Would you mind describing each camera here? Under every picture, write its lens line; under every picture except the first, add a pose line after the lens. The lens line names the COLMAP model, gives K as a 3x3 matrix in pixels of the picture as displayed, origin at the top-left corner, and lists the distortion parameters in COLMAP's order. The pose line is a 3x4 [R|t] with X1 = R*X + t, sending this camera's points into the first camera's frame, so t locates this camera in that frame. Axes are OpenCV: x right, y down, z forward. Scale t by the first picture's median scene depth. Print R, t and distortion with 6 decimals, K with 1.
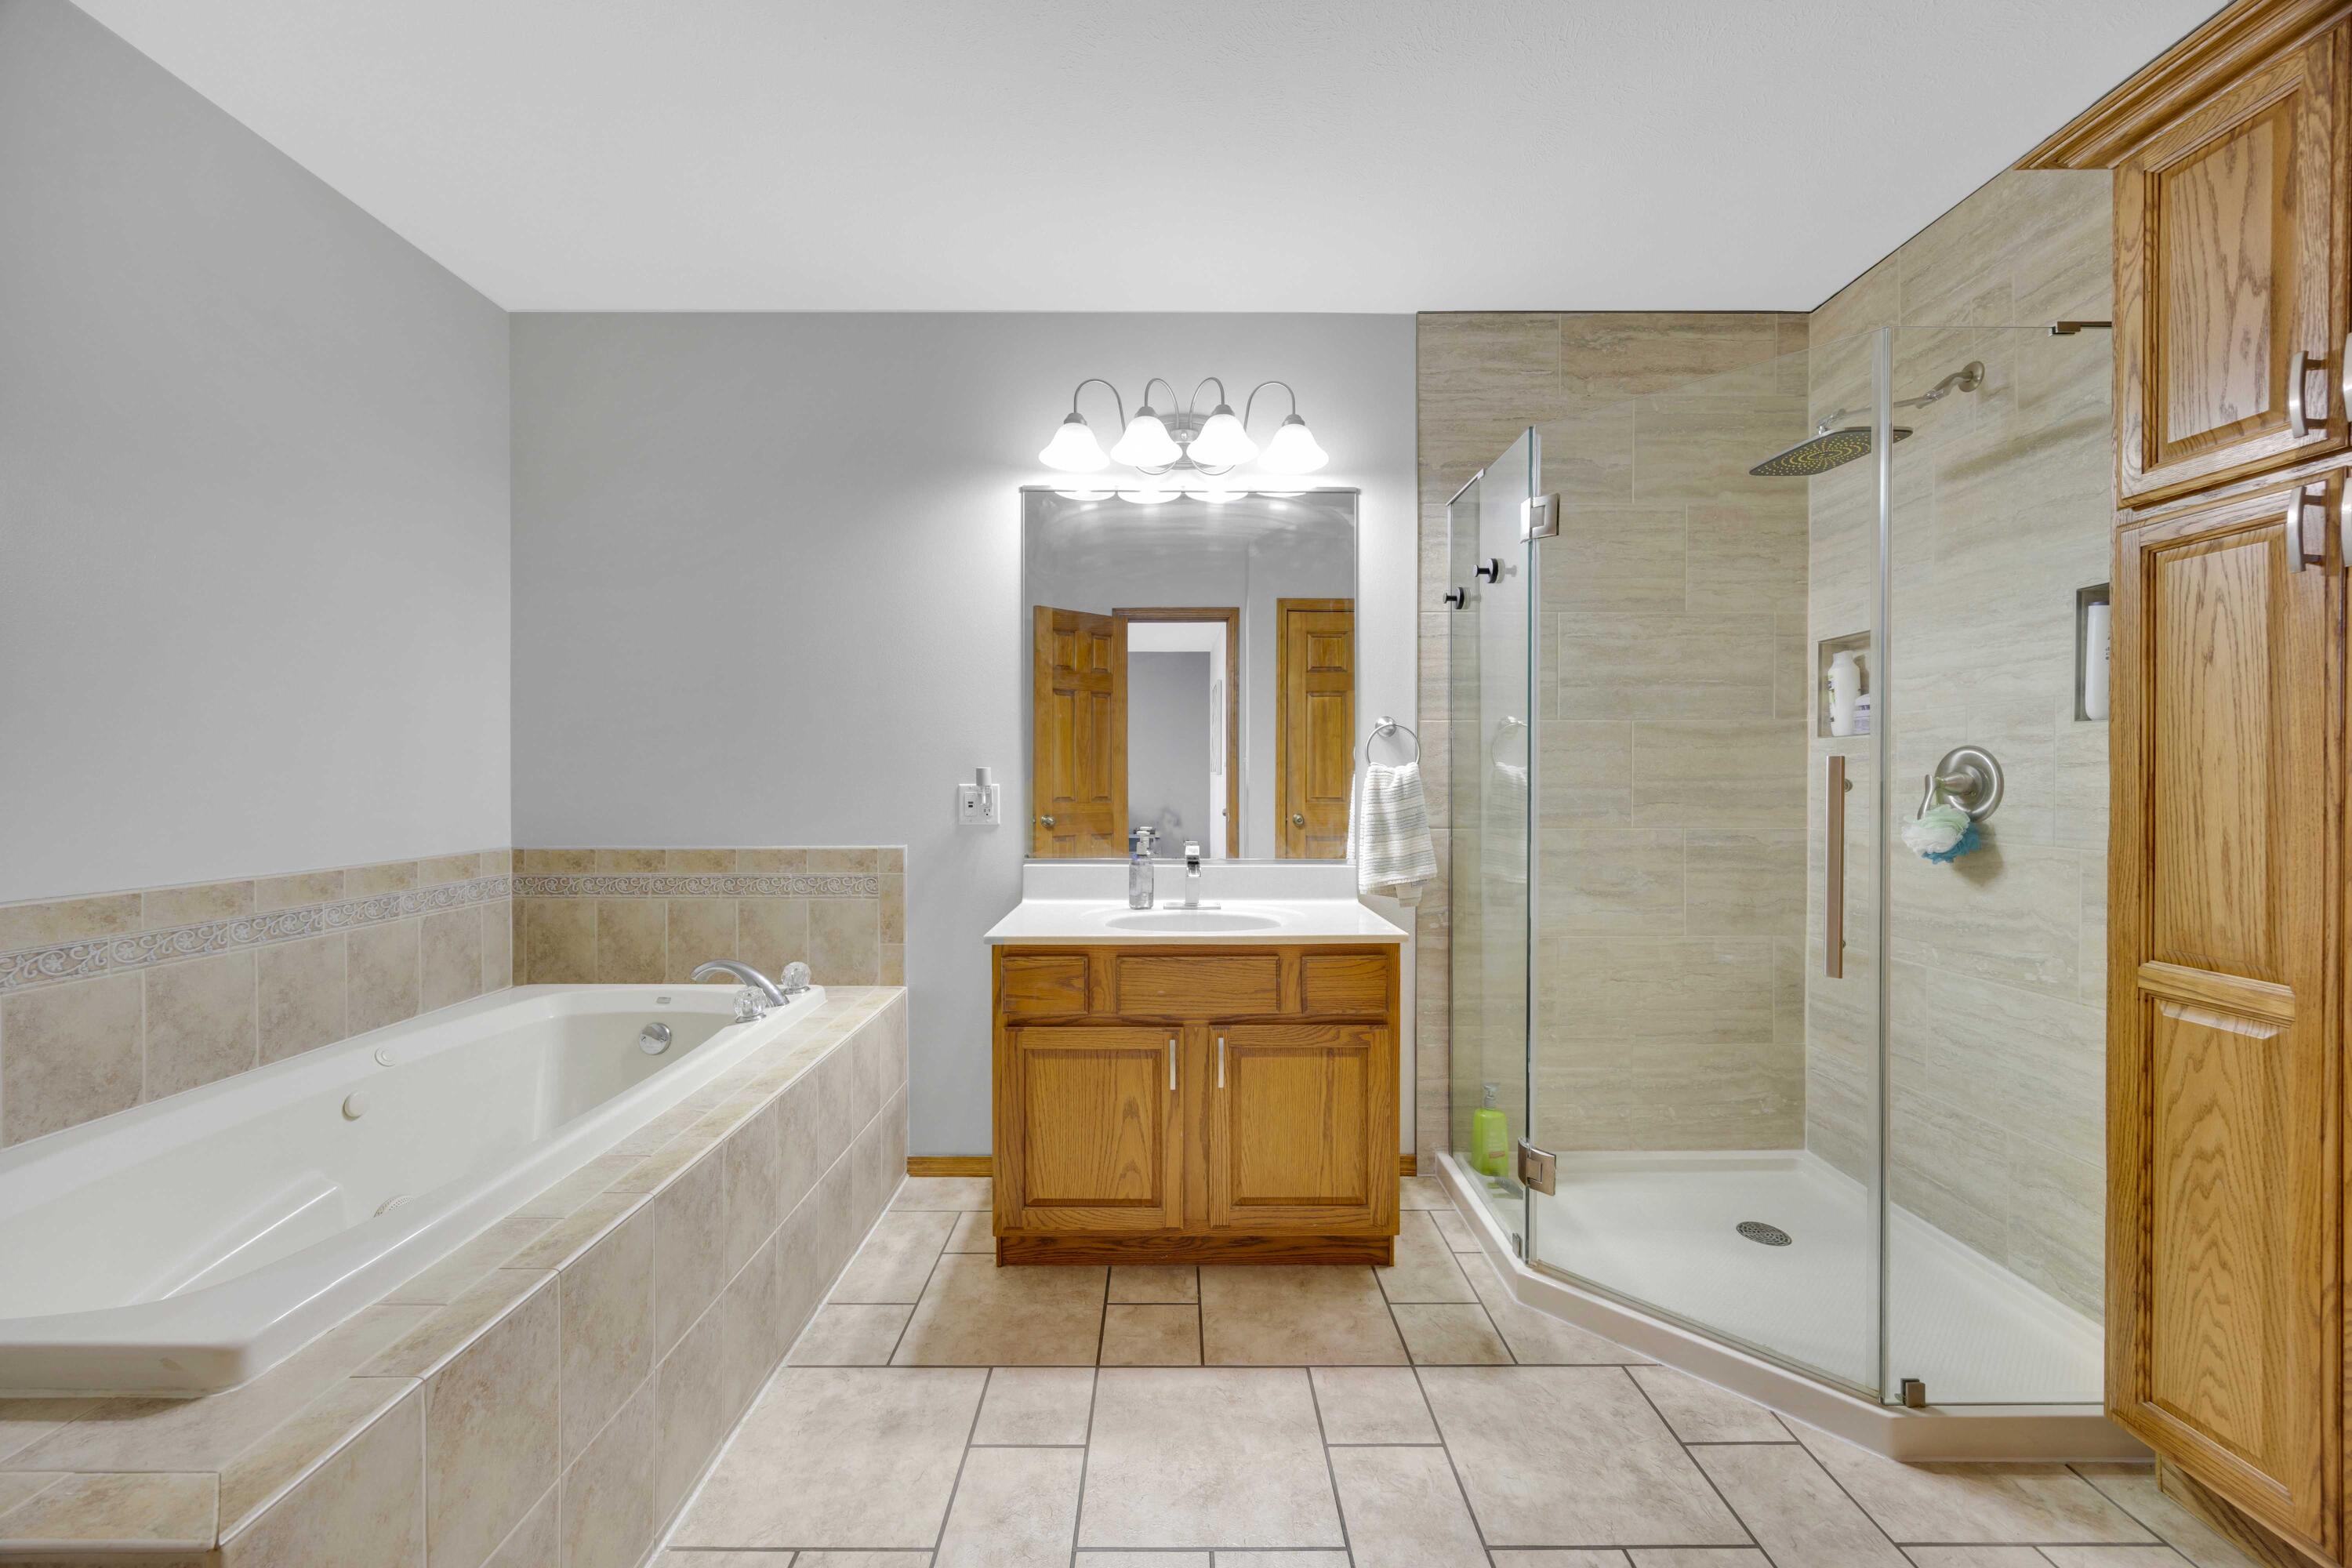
lens RADIAL K [[892.0, 0, 1164.0], [0, 892.0, 784.7], [0, 0, 1]] dist [0.004997, 0.000426]
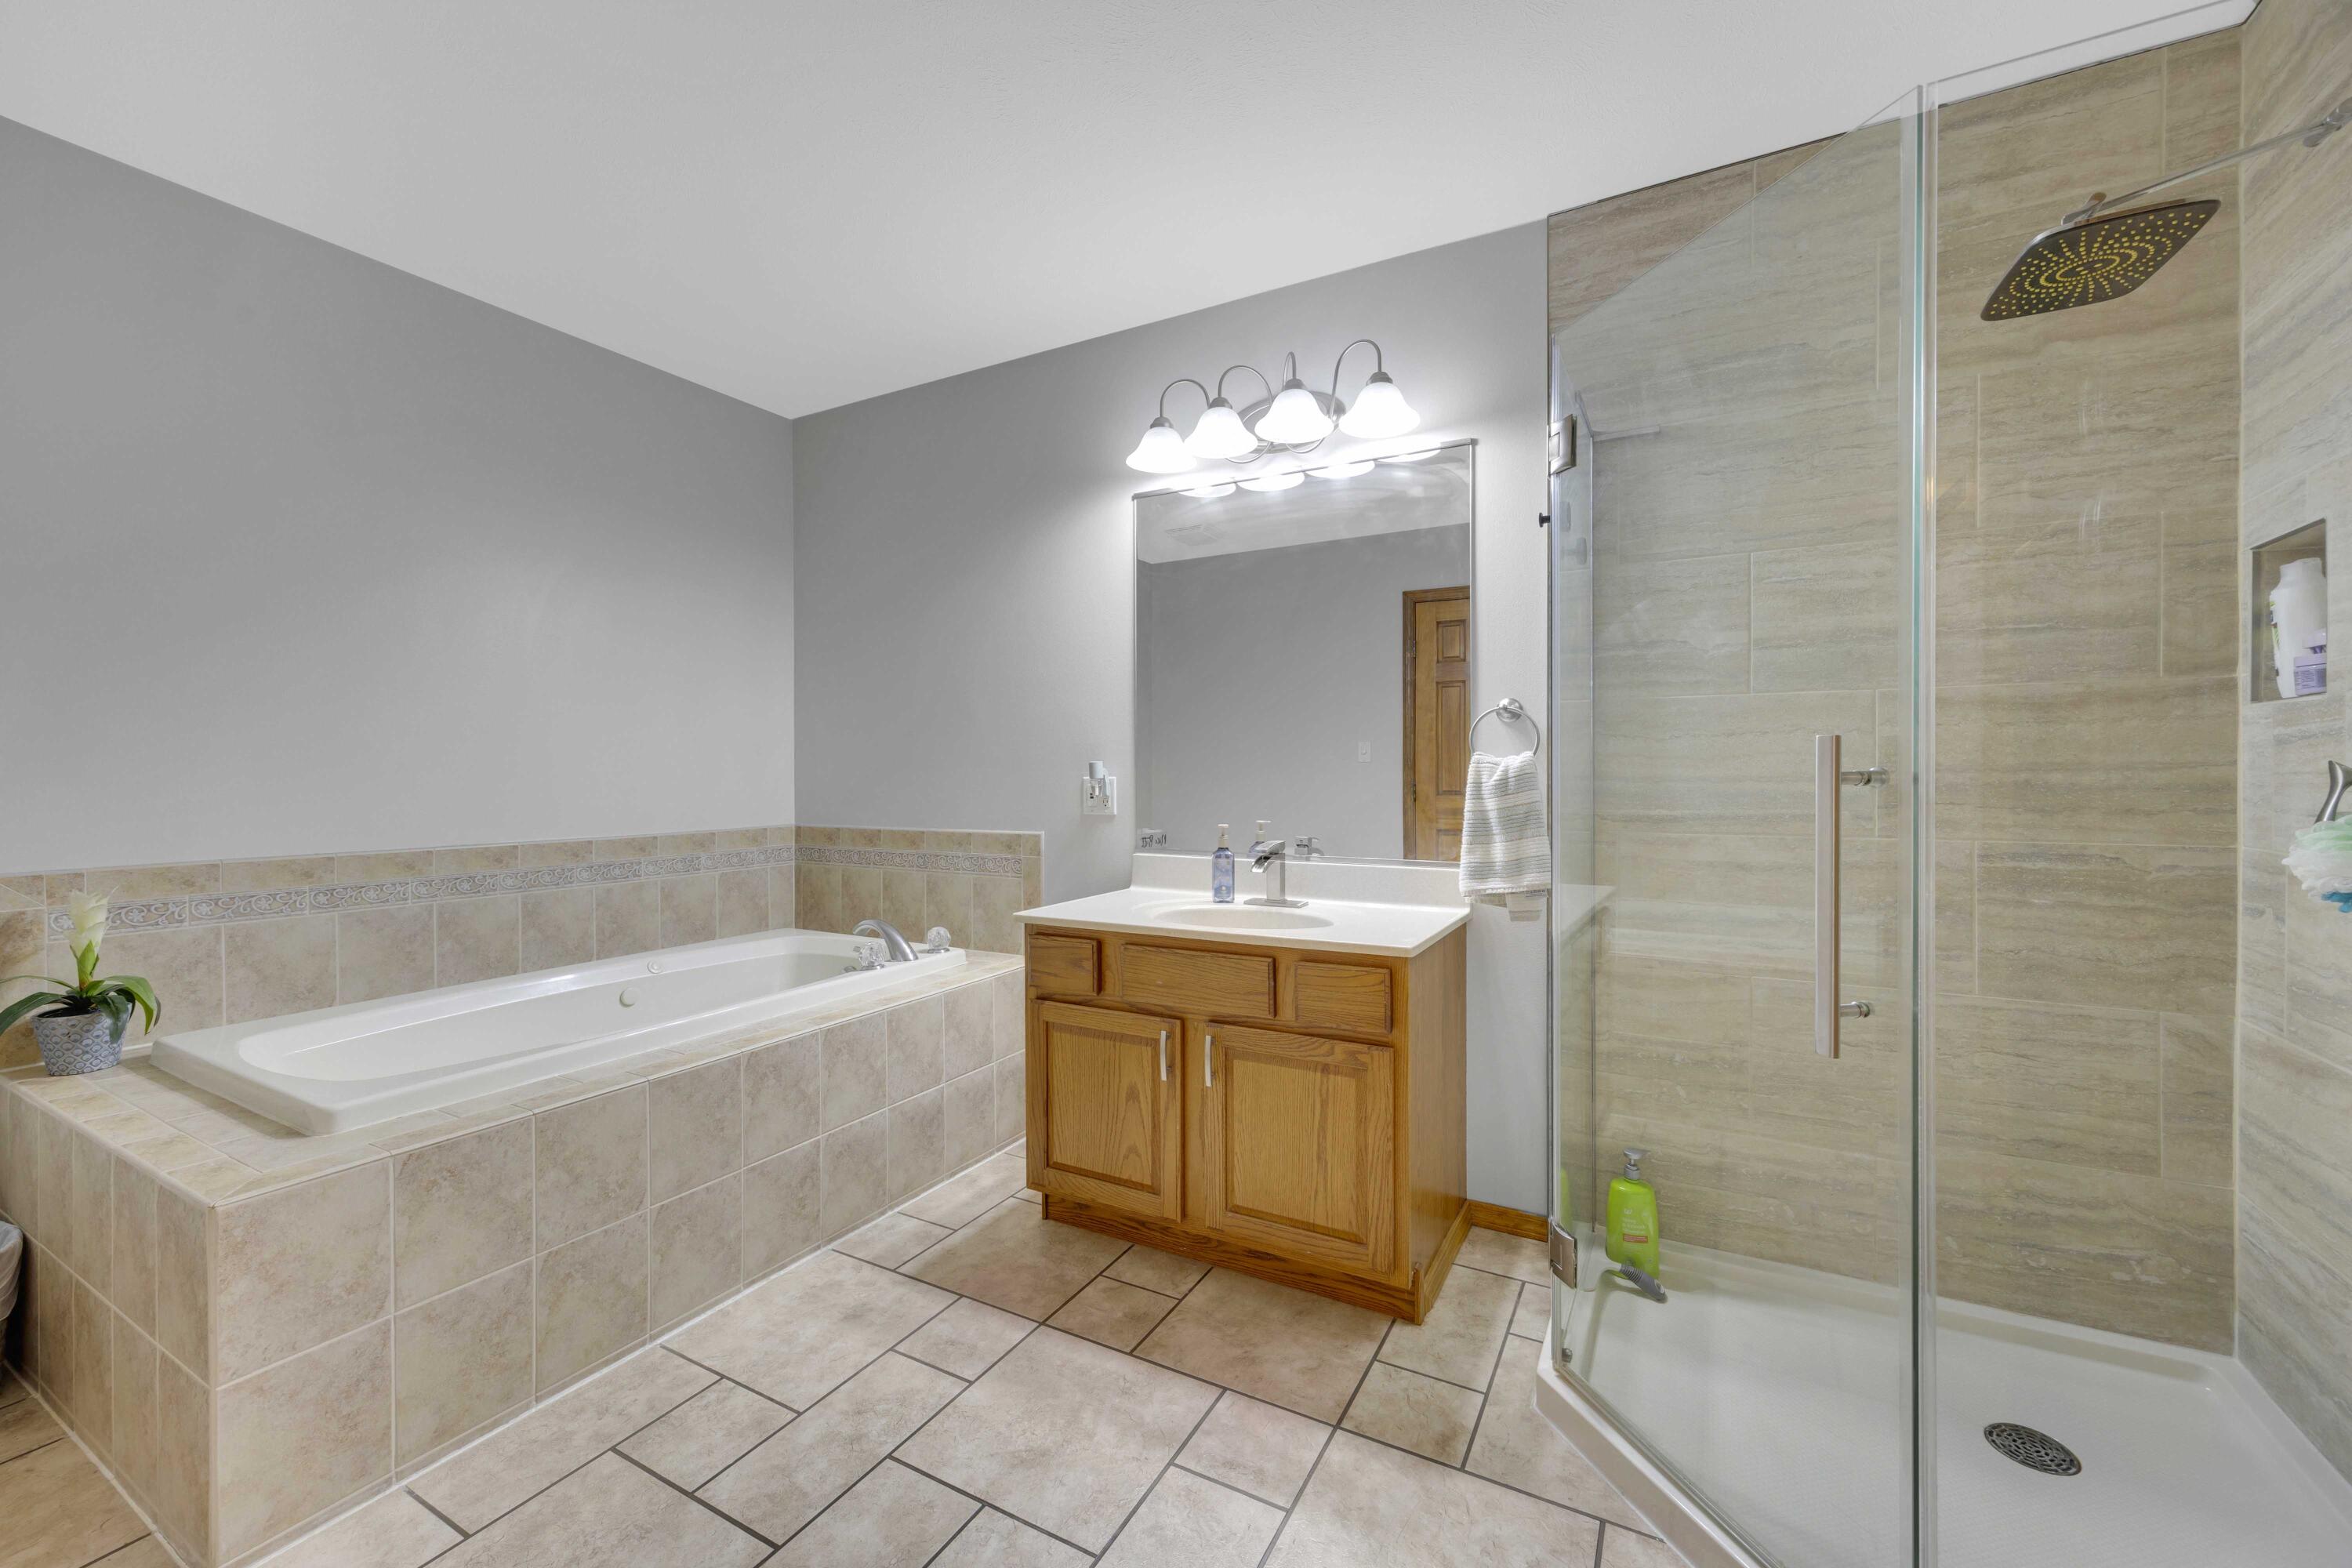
lens RADIAL K [[892.0, 0, 1151.8], [0, 892.0, 777.9], [0, 0, 1]] dist [0.004997, 0.000426]
pose [[0.879146, 0.000361, -0.476553, 0.379446], [-0.000200, 1.000000, 0.000388, -0.000031], [0.476553, -0.000246, 0.879146, 0.087209]]
